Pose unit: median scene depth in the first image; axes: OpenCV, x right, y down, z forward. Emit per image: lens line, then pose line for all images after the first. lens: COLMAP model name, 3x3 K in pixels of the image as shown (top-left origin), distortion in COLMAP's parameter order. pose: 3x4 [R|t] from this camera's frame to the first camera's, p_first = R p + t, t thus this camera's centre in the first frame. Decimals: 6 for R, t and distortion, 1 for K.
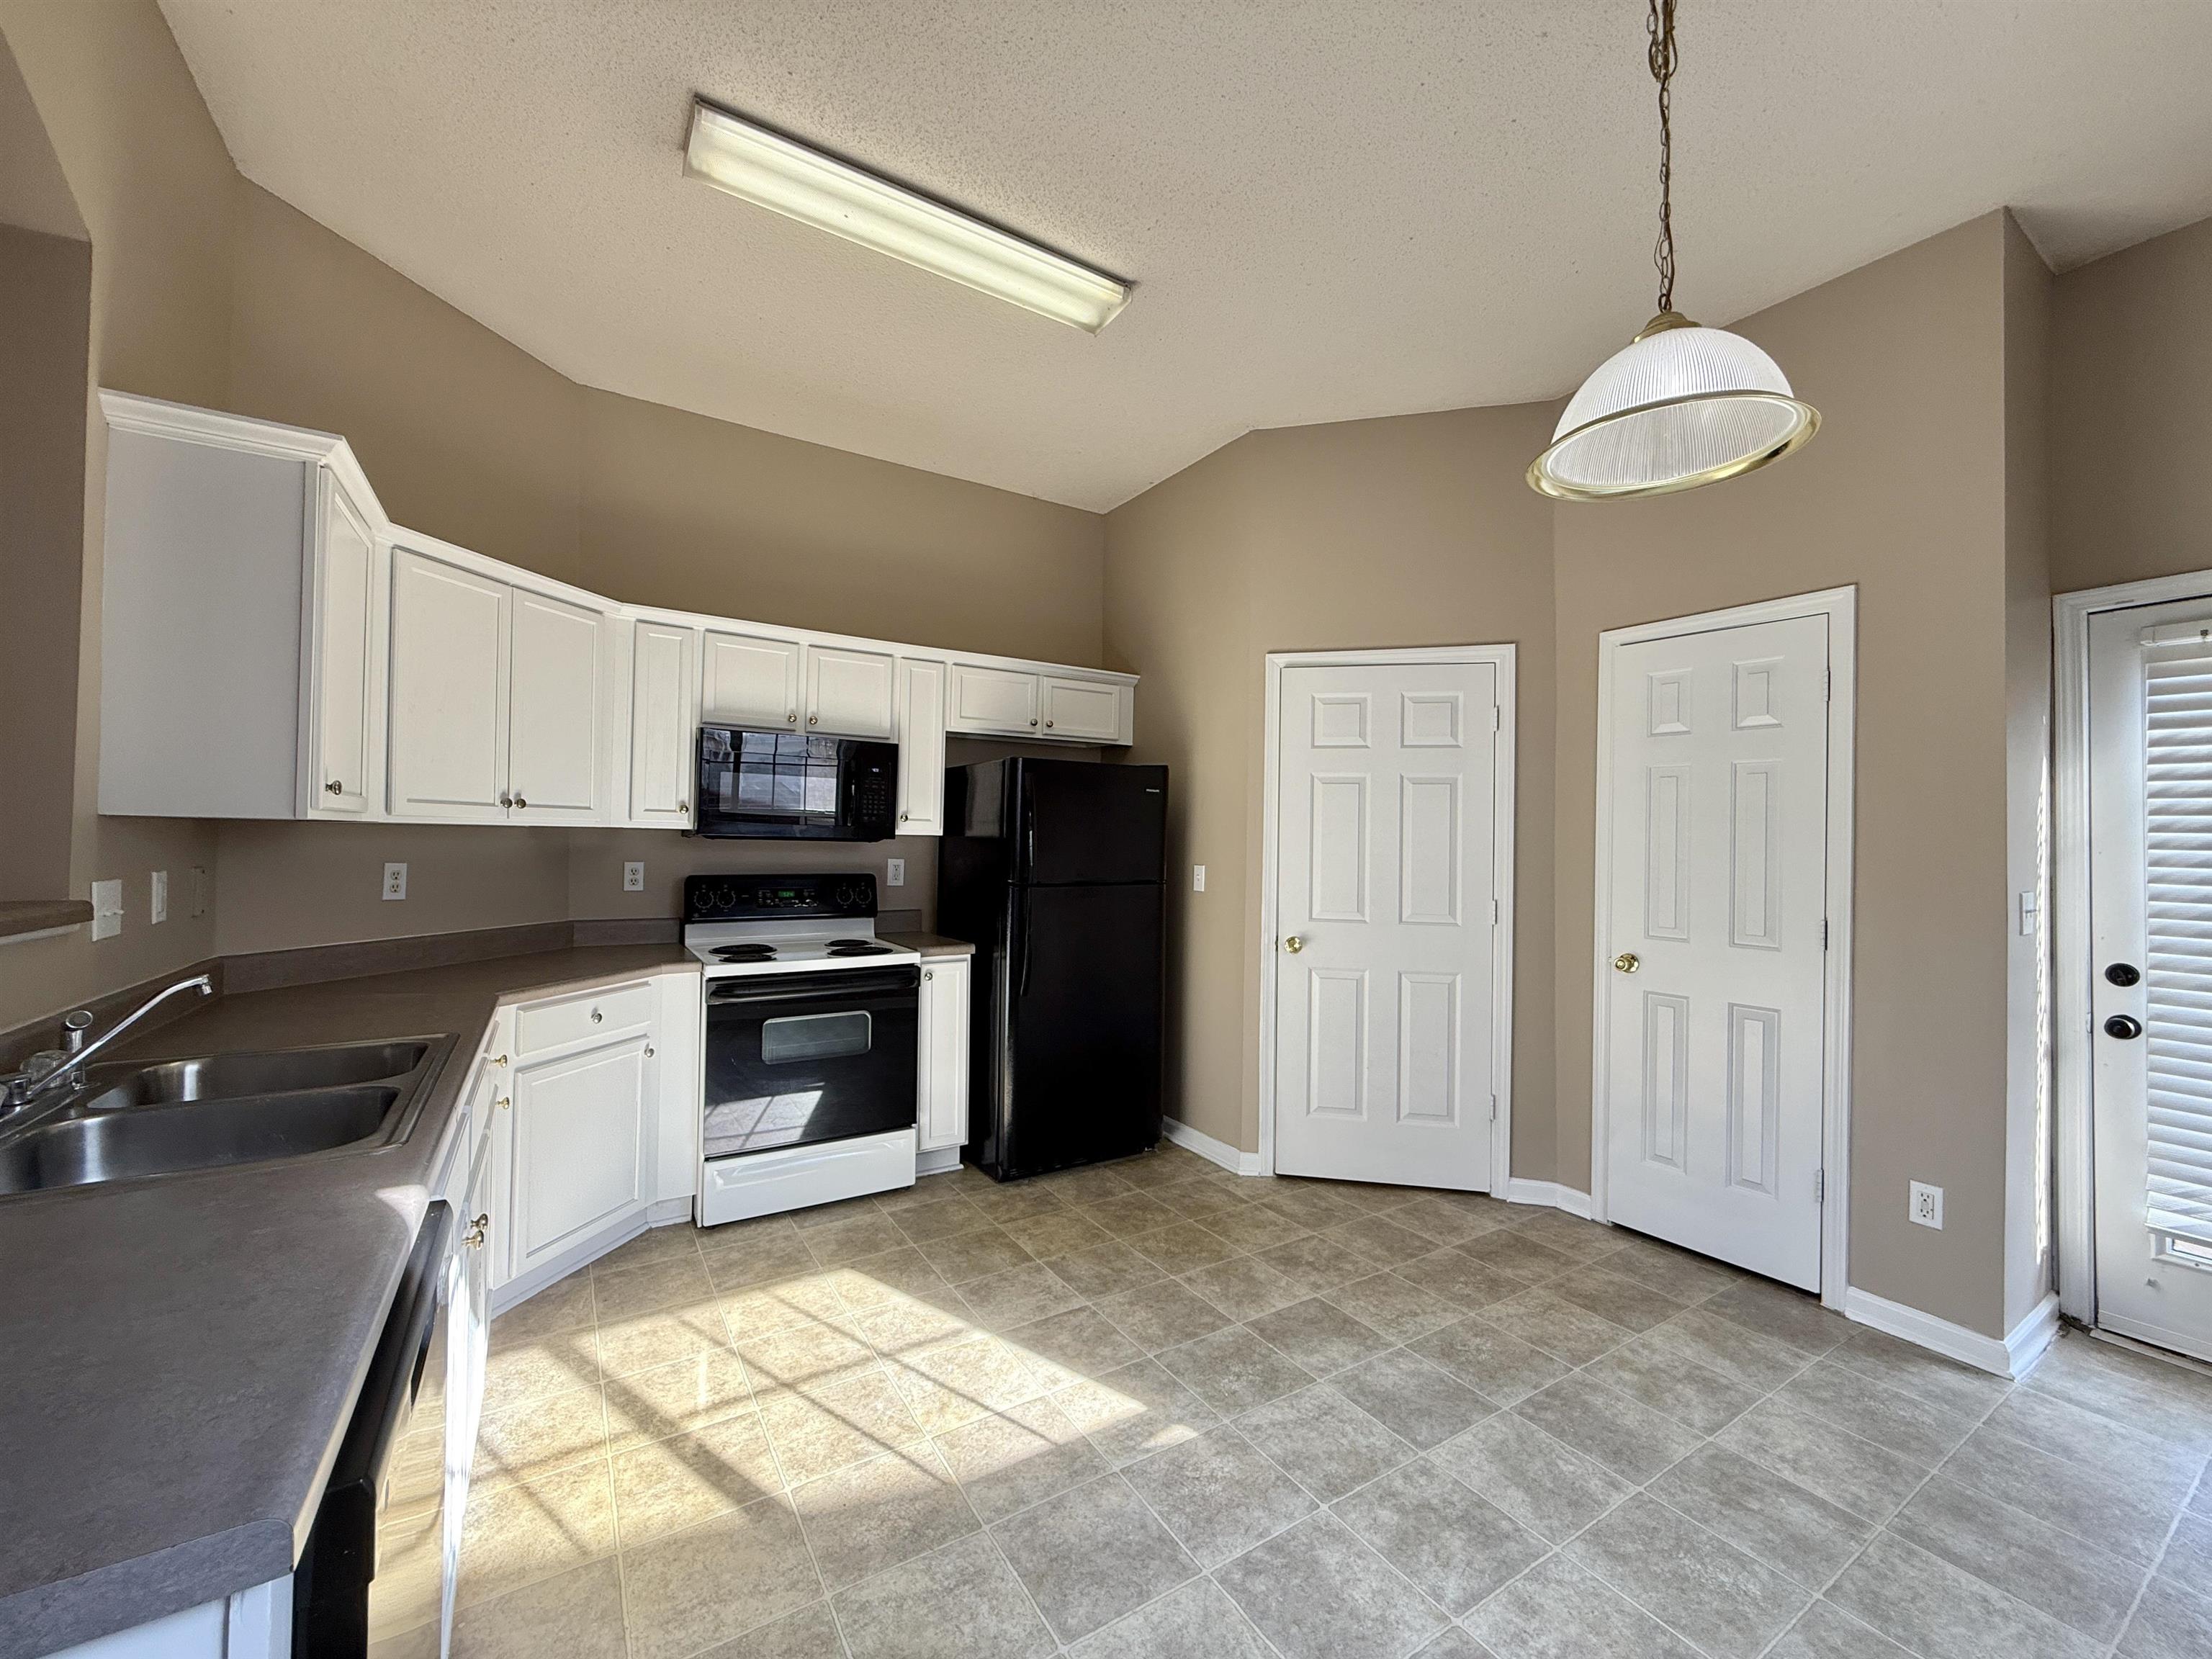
lens RADIAL K [[881.9, 0, 1102.8], [0, 881.9, 829.2], [0, 0, 1]] dist [-0.001166, 0.000577]
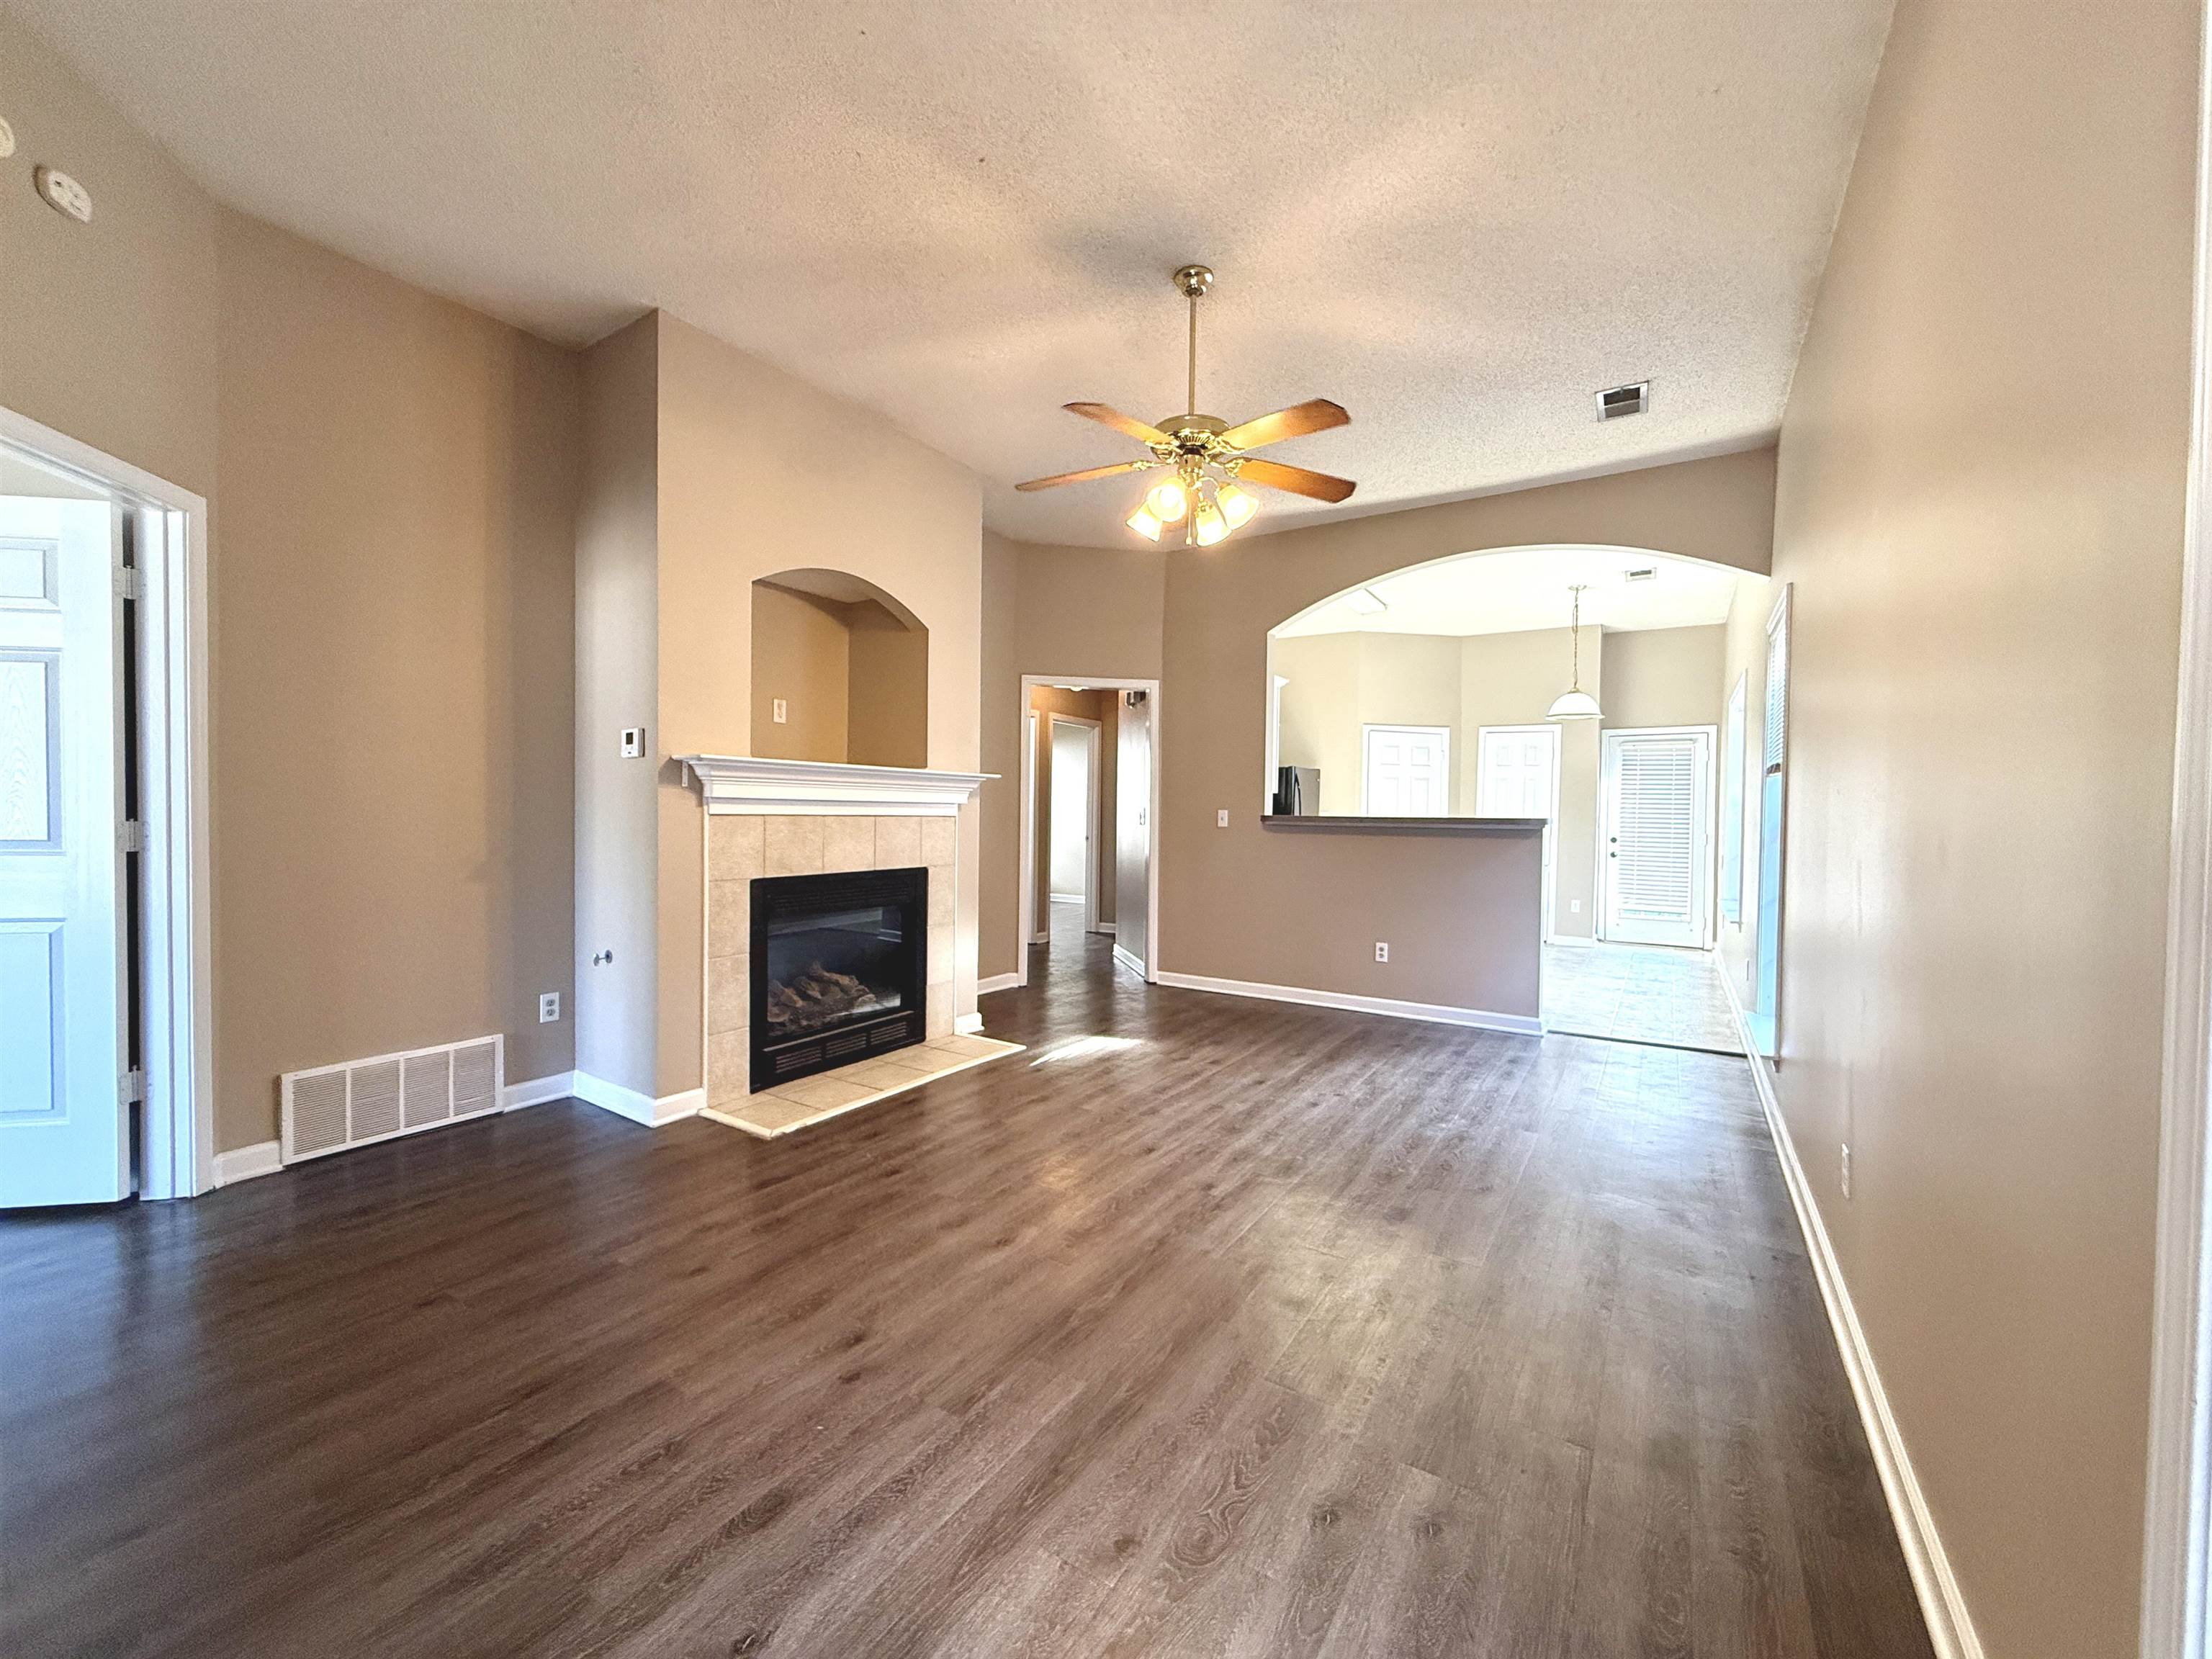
lens RADIAL K [[881.9, 0, 1102.7], [0, 881.9, 827.6], [0, 0, 1]] dist [-0.001166, 0.000577]
pose [[0.906493, -0.008274, 0.422140, -1.990308], [-0.007711, 0.999317, 0.036144, 0.003097], [-0.422151, -0.036020, 0.905810, -1.213341]]
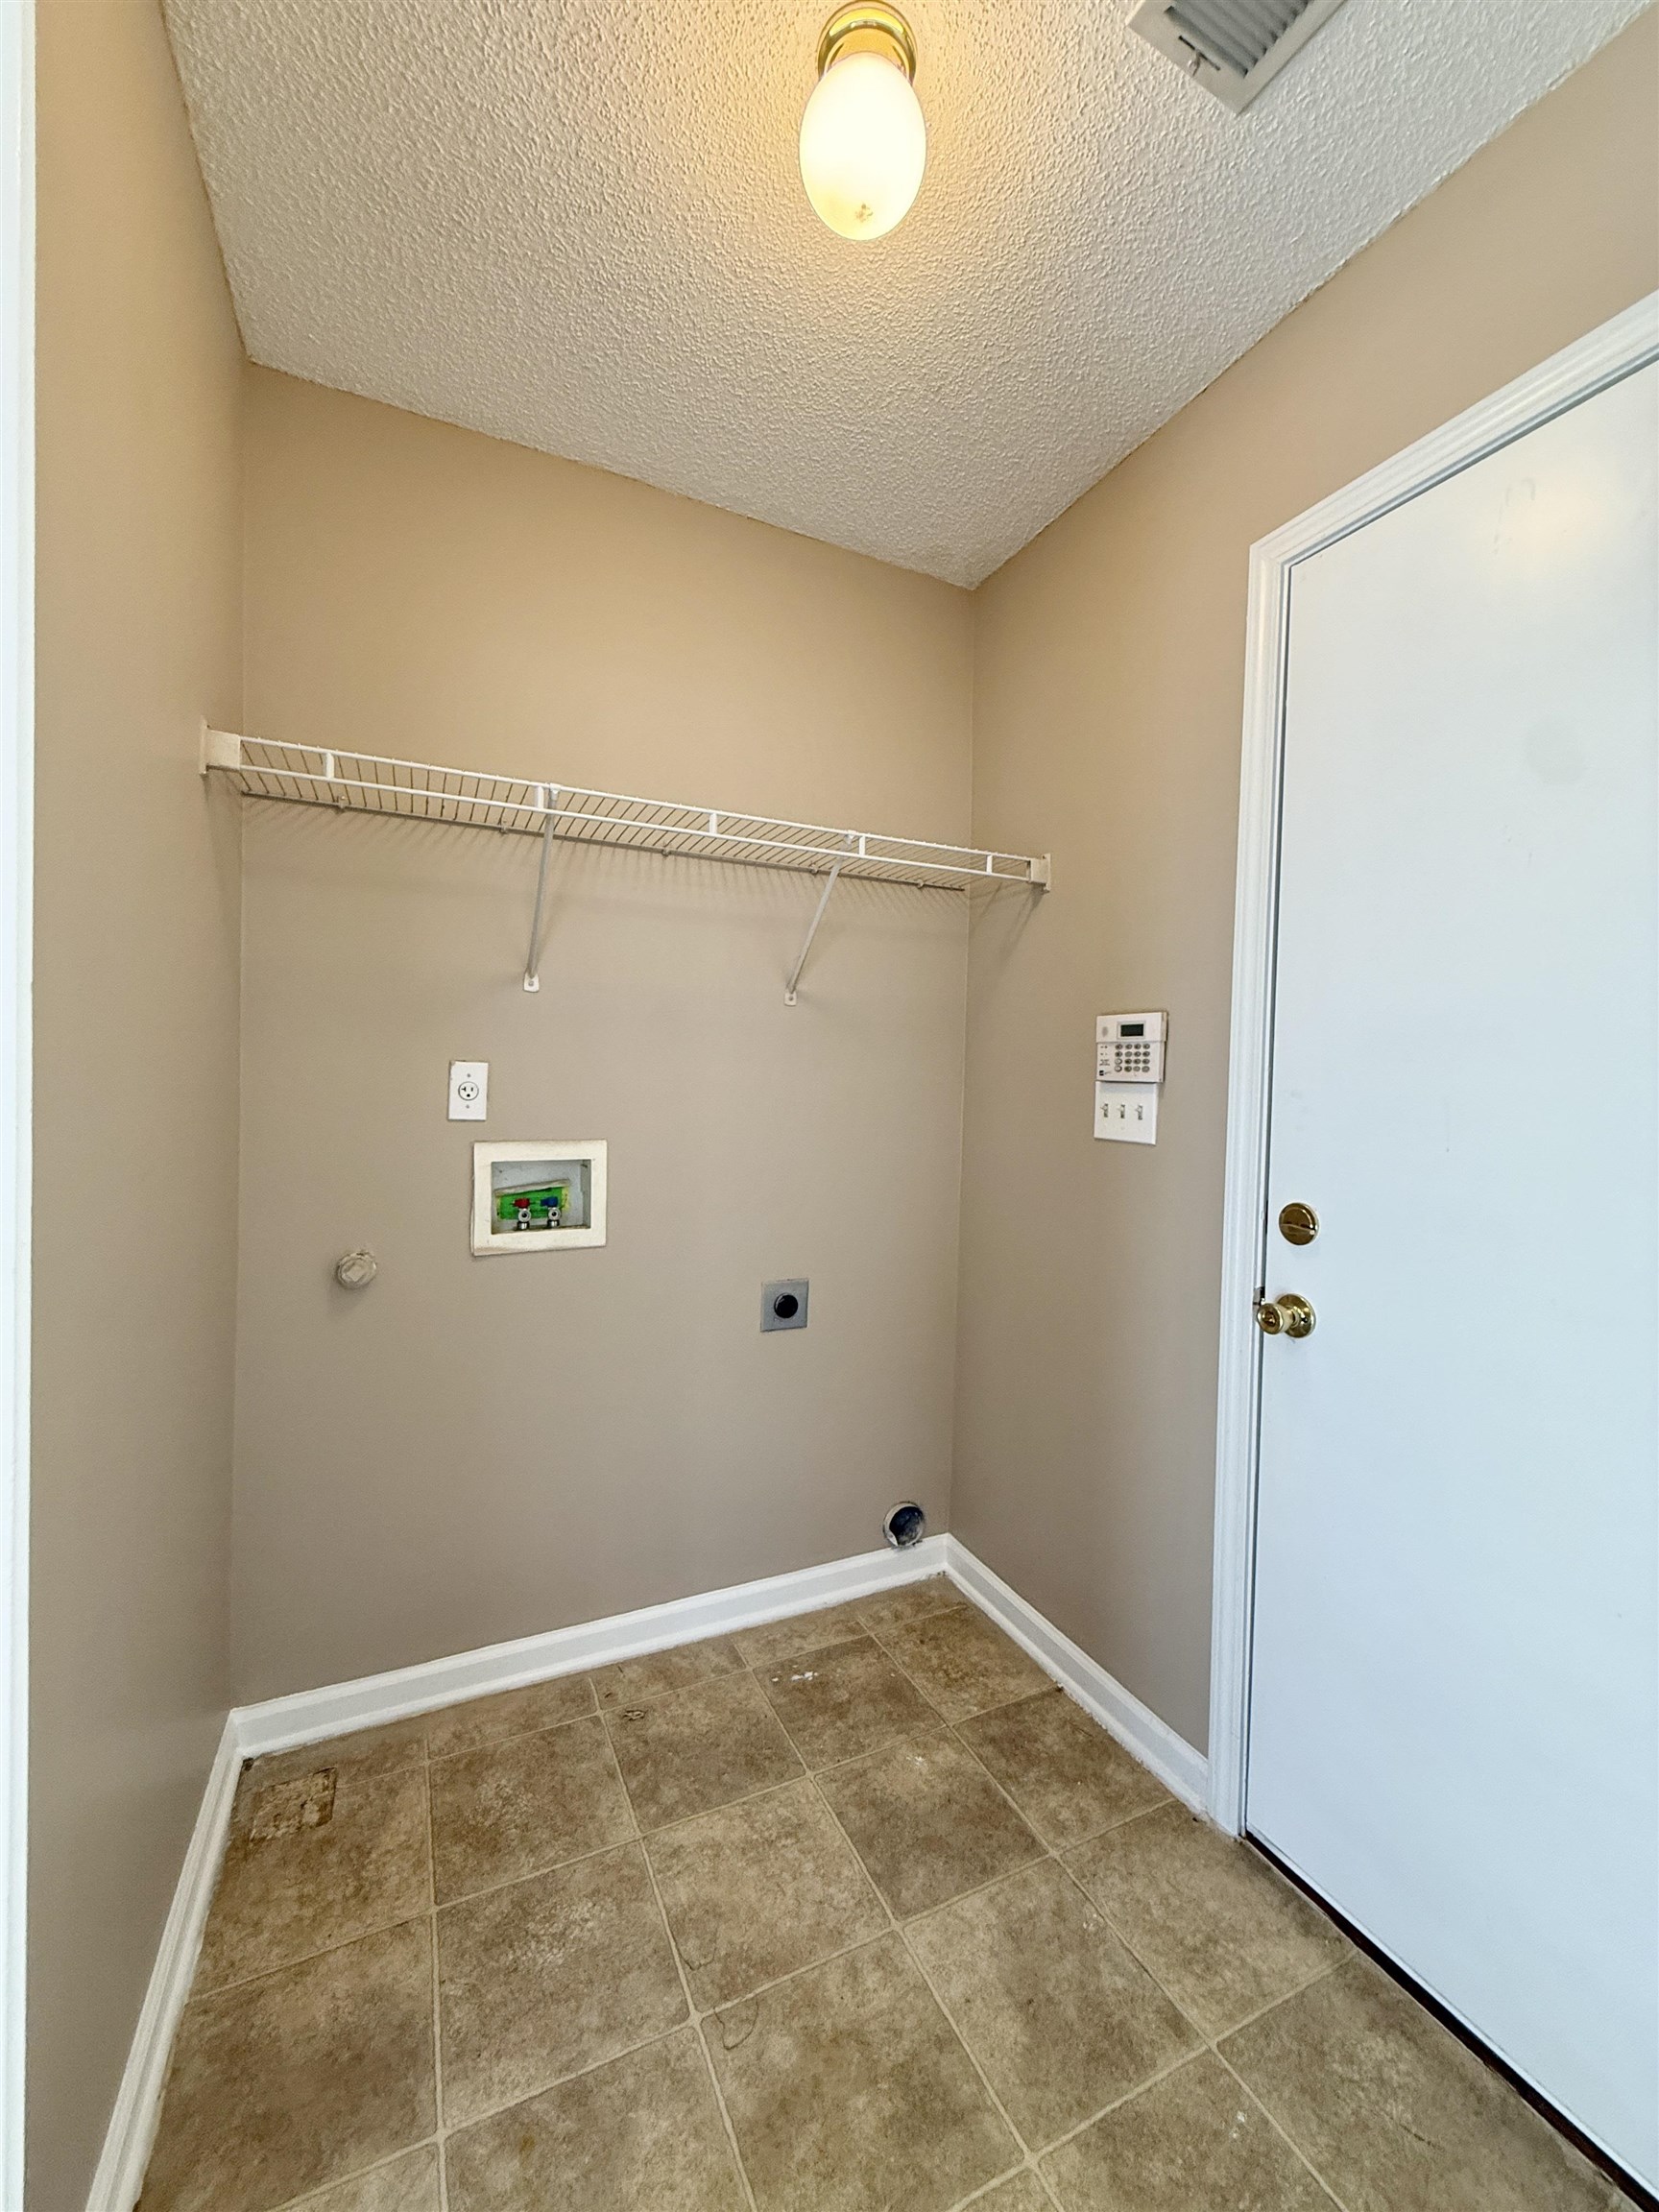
lens RADIAL K [[881.9, 0, 830.3], [0, 881.9, 1106.5], [0, 0, 1]] dist [-0.001166, 0.000577]
pose [[0.994761, 0.011666, -0.101560, 0.267808], [-0.009270, 0.999668, 0.024036, 0.059428], [0.101807, -0.022969, 0.994539, 0.255514]]
